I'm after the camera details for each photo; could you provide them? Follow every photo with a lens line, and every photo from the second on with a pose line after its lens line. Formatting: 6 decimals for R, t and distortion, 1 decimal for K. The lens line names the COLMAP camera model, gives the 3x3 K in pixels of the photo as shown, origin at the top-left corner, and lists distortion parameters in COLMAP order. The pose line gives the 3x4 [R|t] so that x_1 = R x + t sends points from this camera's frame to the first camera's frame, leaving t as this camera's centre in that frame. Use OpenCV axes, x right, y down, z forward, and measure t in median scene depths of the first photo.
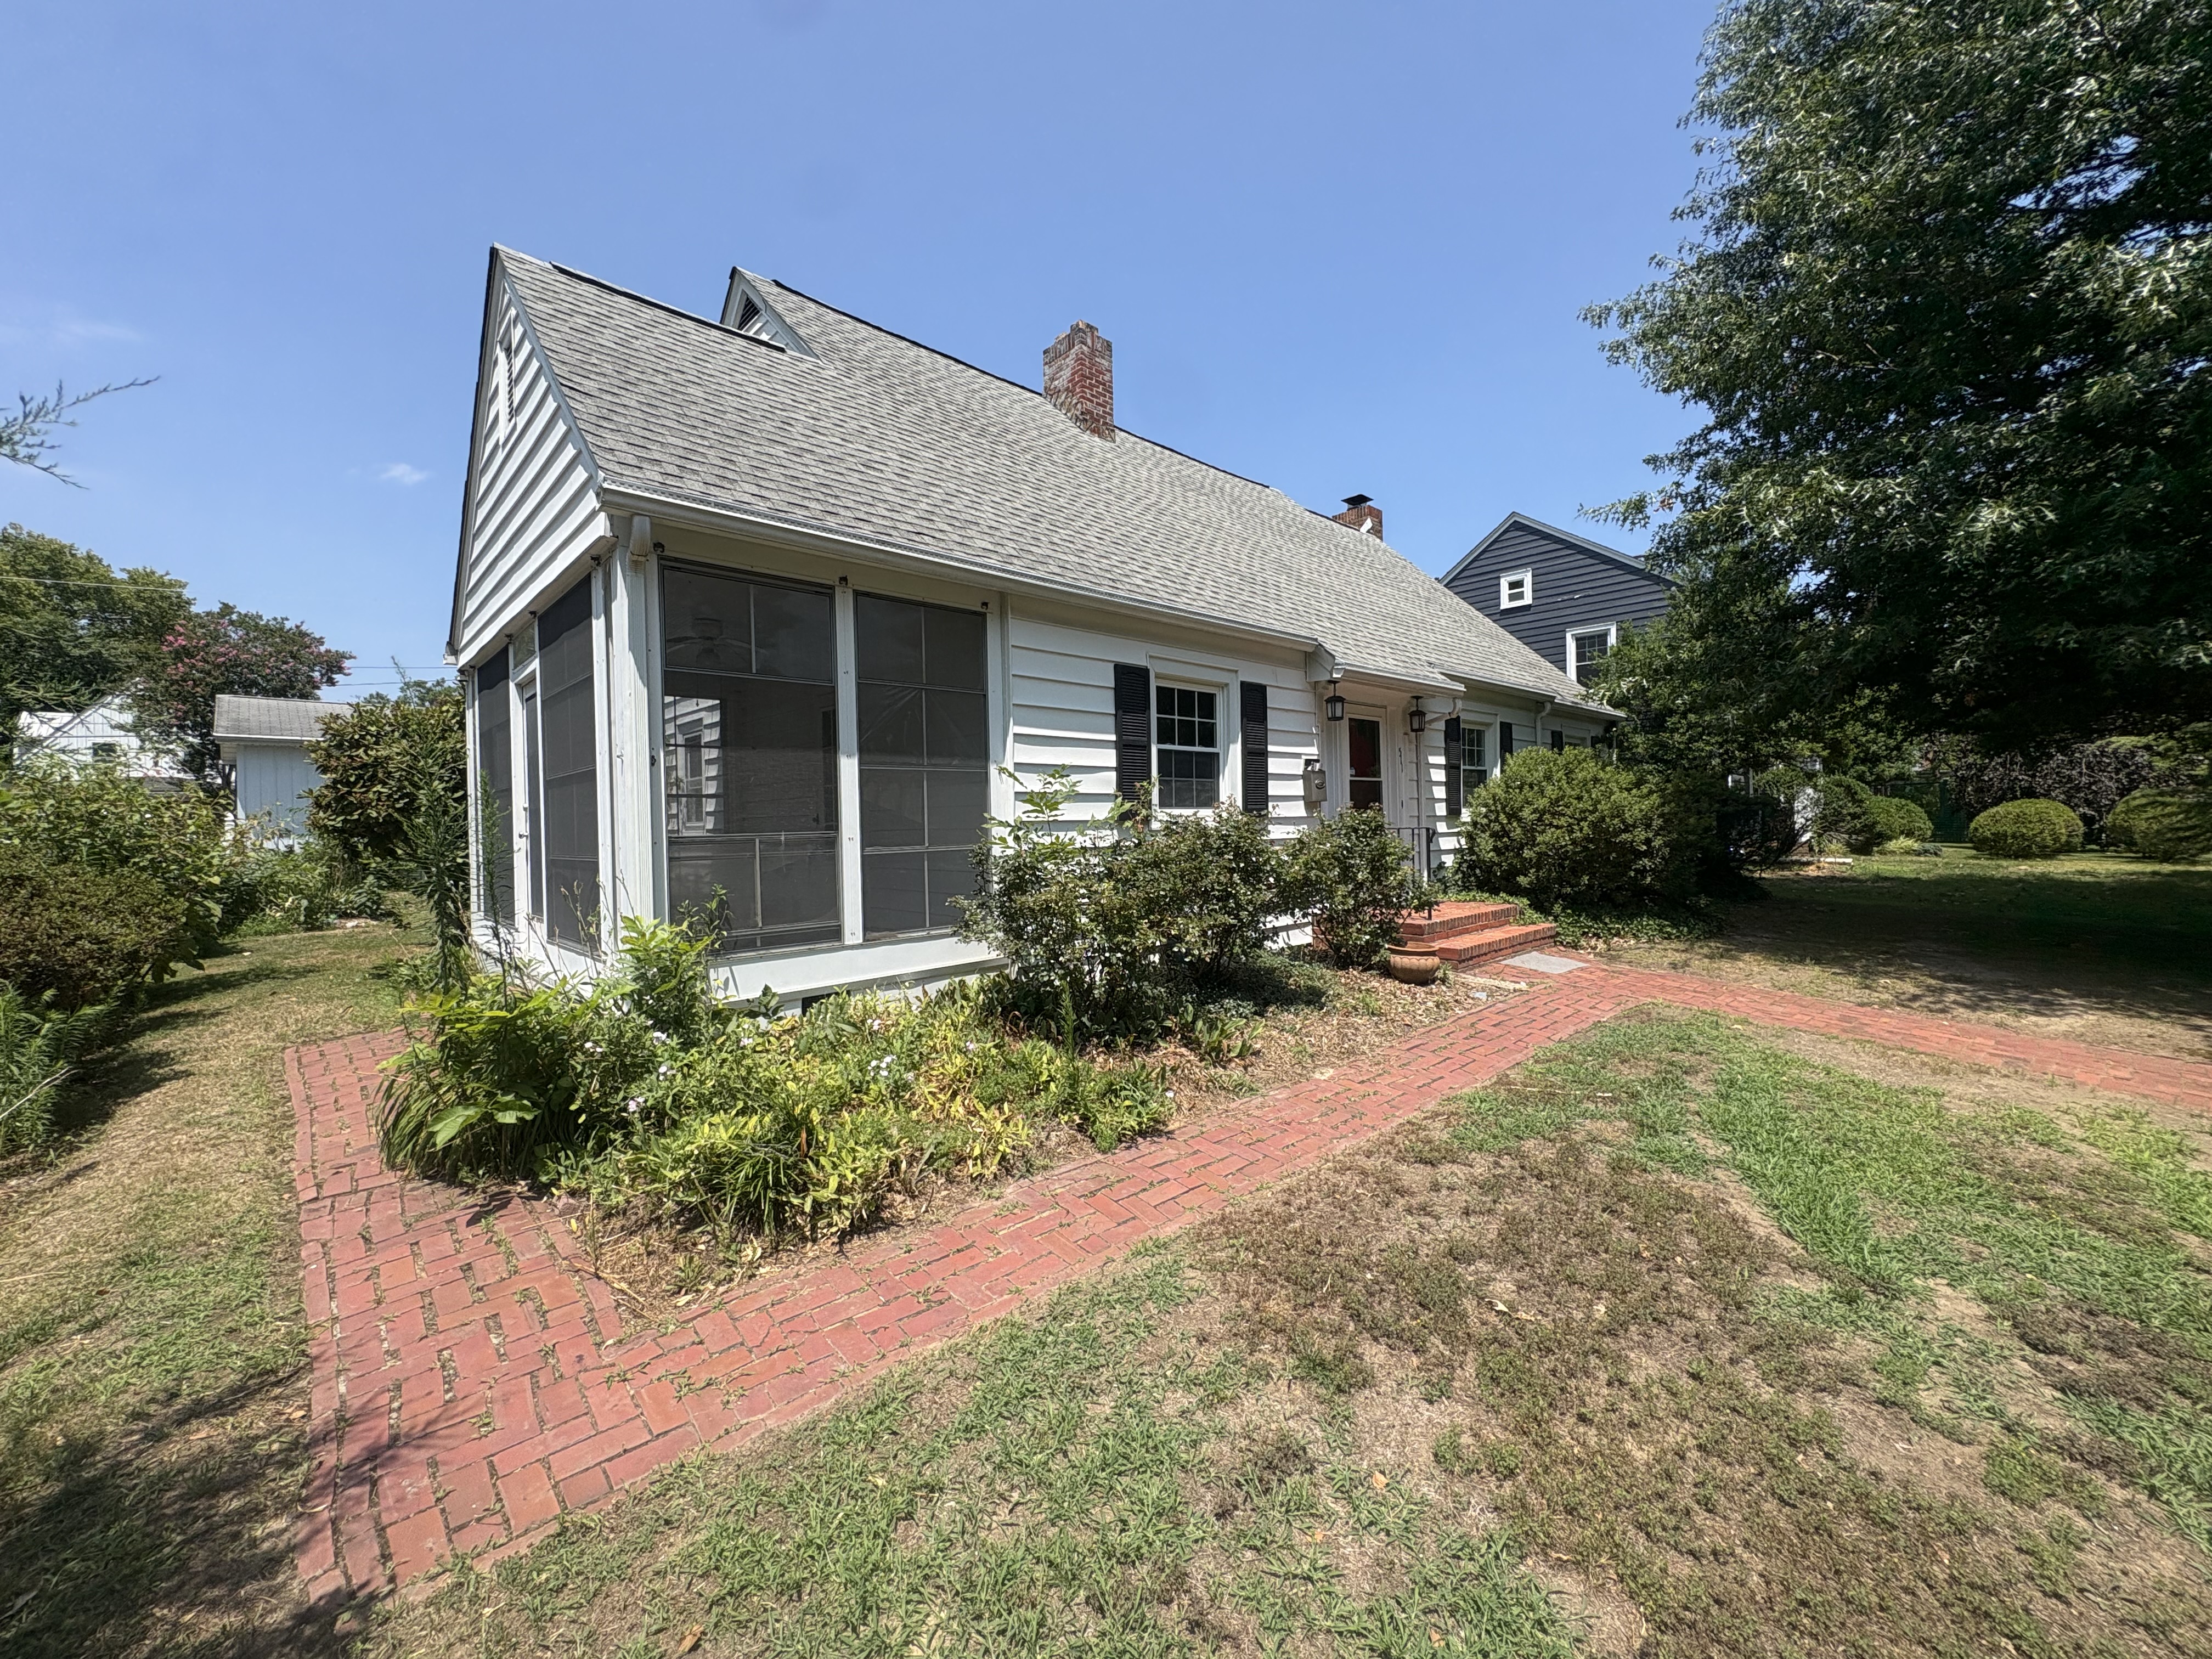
lens RADIAL K [[865.2, 0, 1095.8], [0, 865.2, 823.4], [0, 0, 1]] dist [-0.000192, -0.000006]
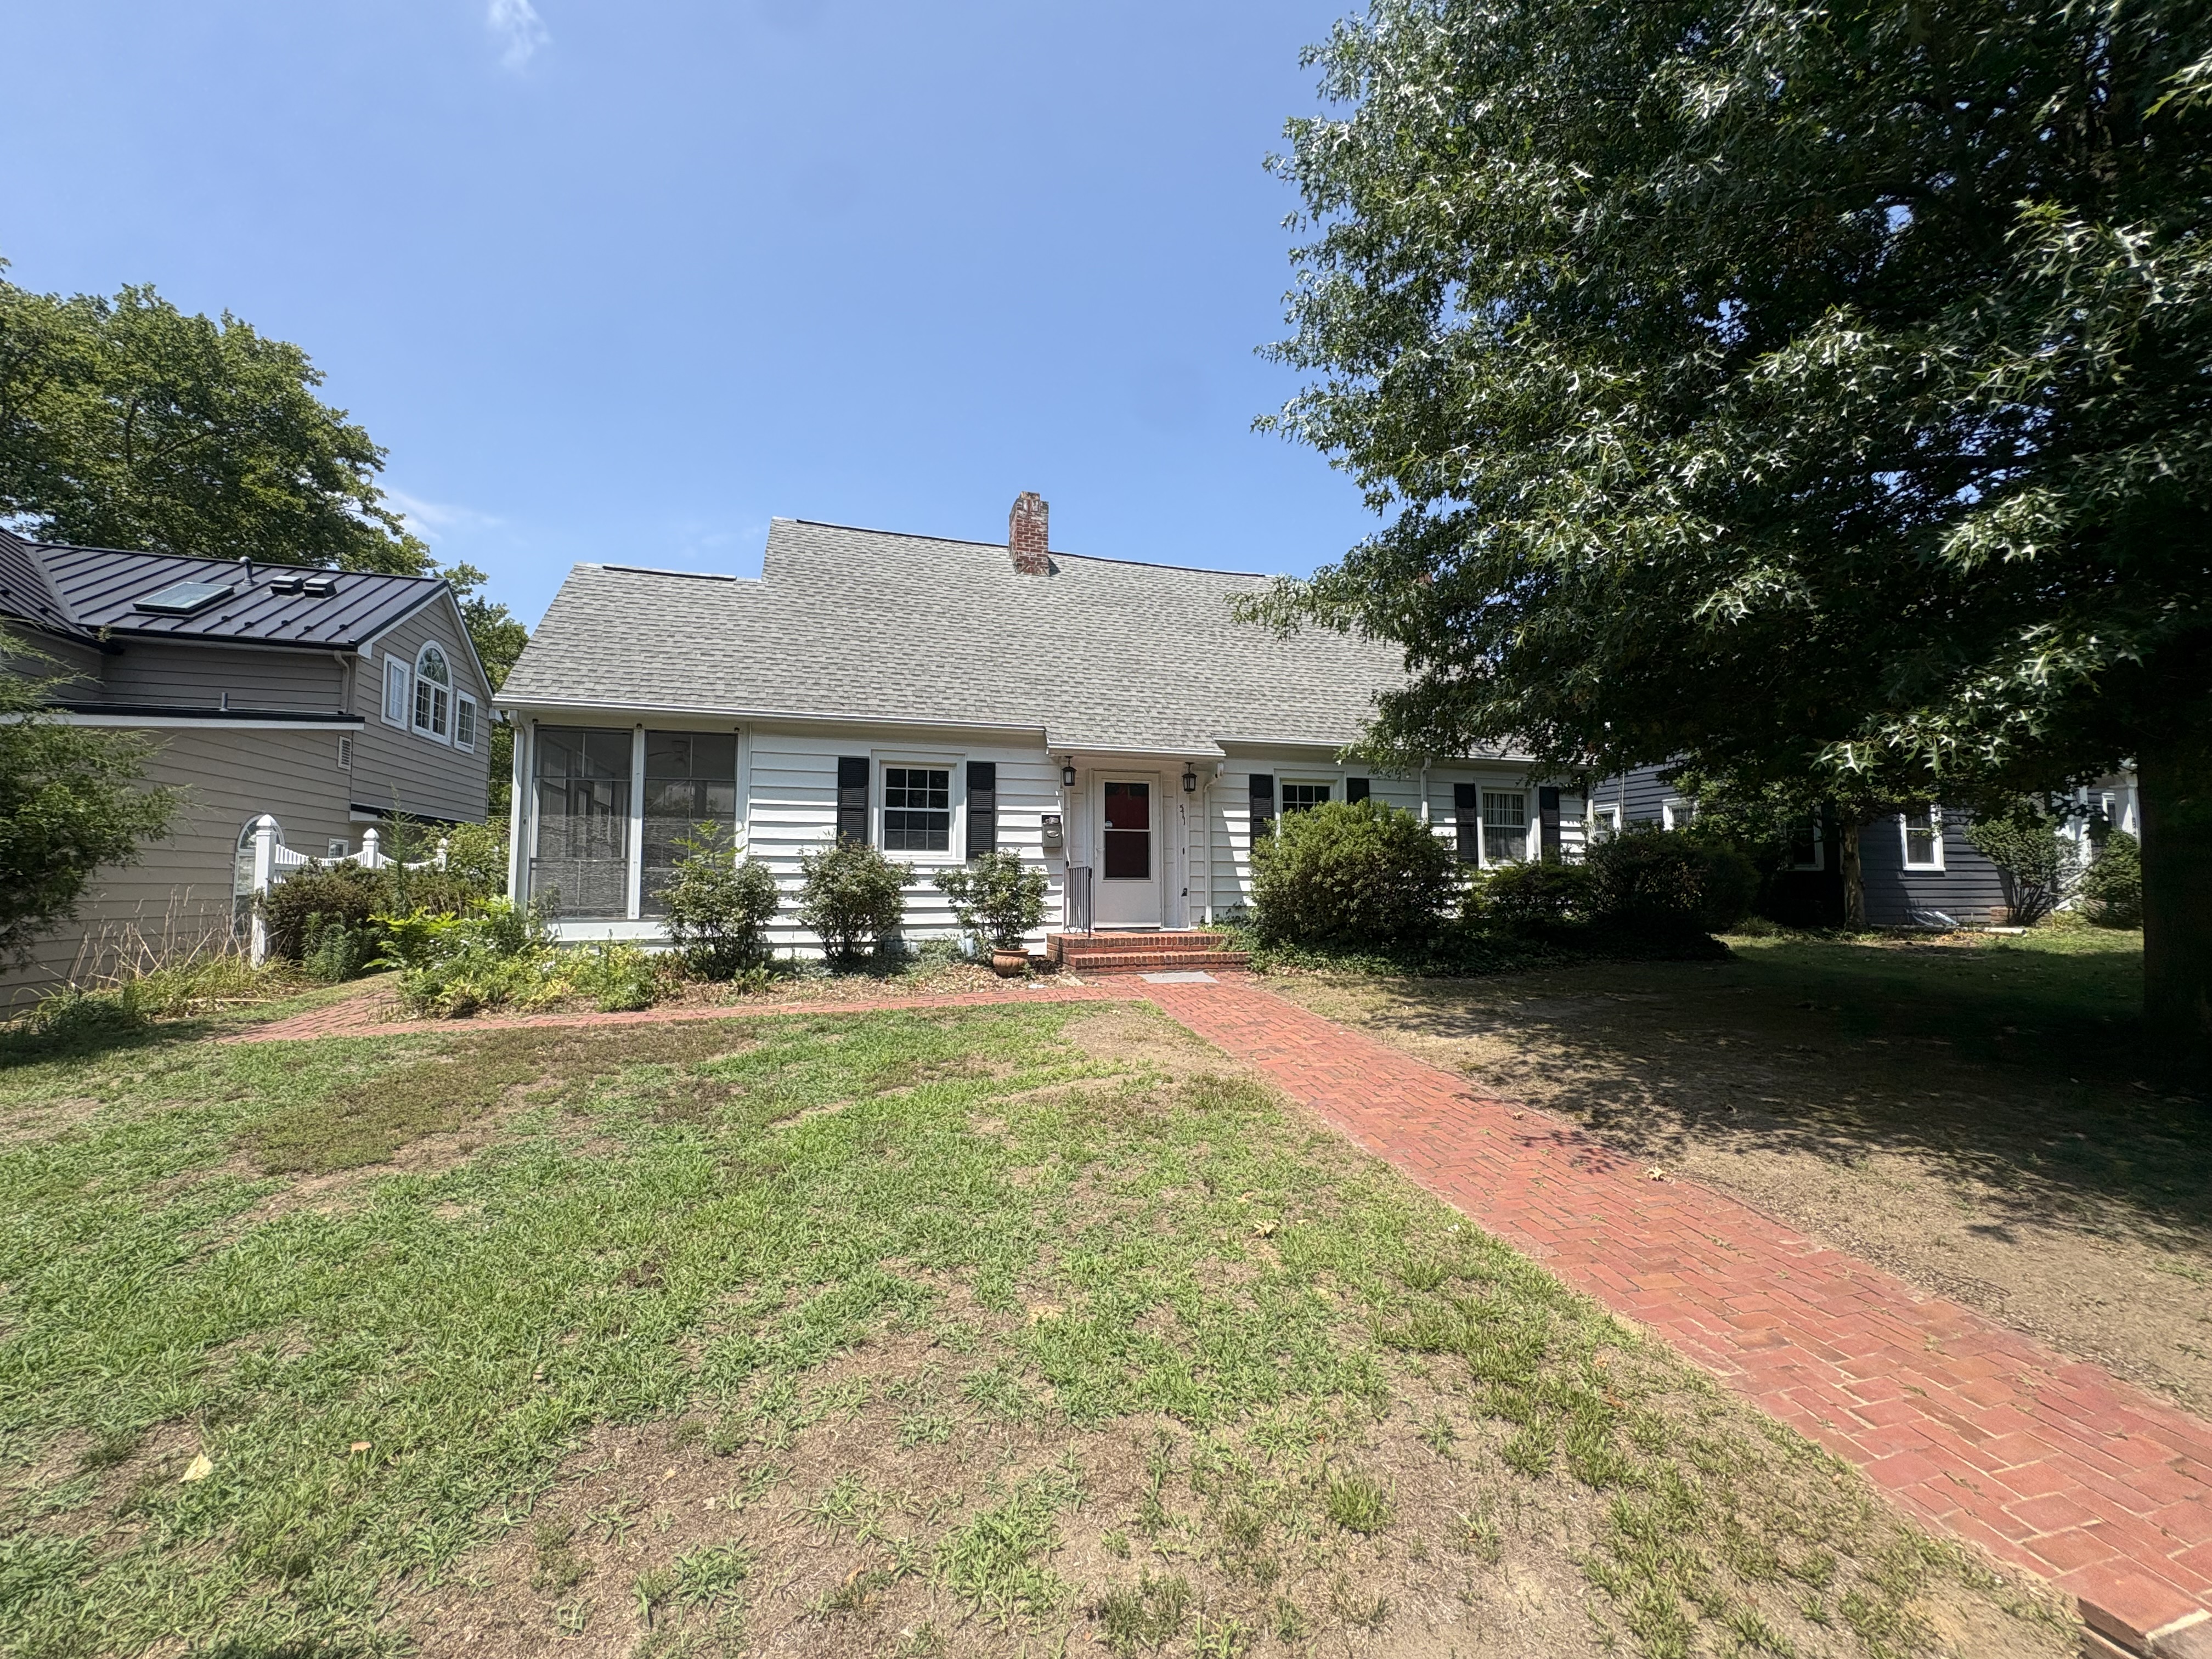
lens RADIAL K [[878.9, 0, 1106.0], [0, 878.9, 829.5], [0, 0, 1]] dist [0.001970, 0.000055]
pose [[0.896762, -0.014862, -0.442264, 1.045349], [-0.016868, 0.997561, -0.067725, 0.041744], [0.442192, 0.068193, 0.894324, -0.182079]]
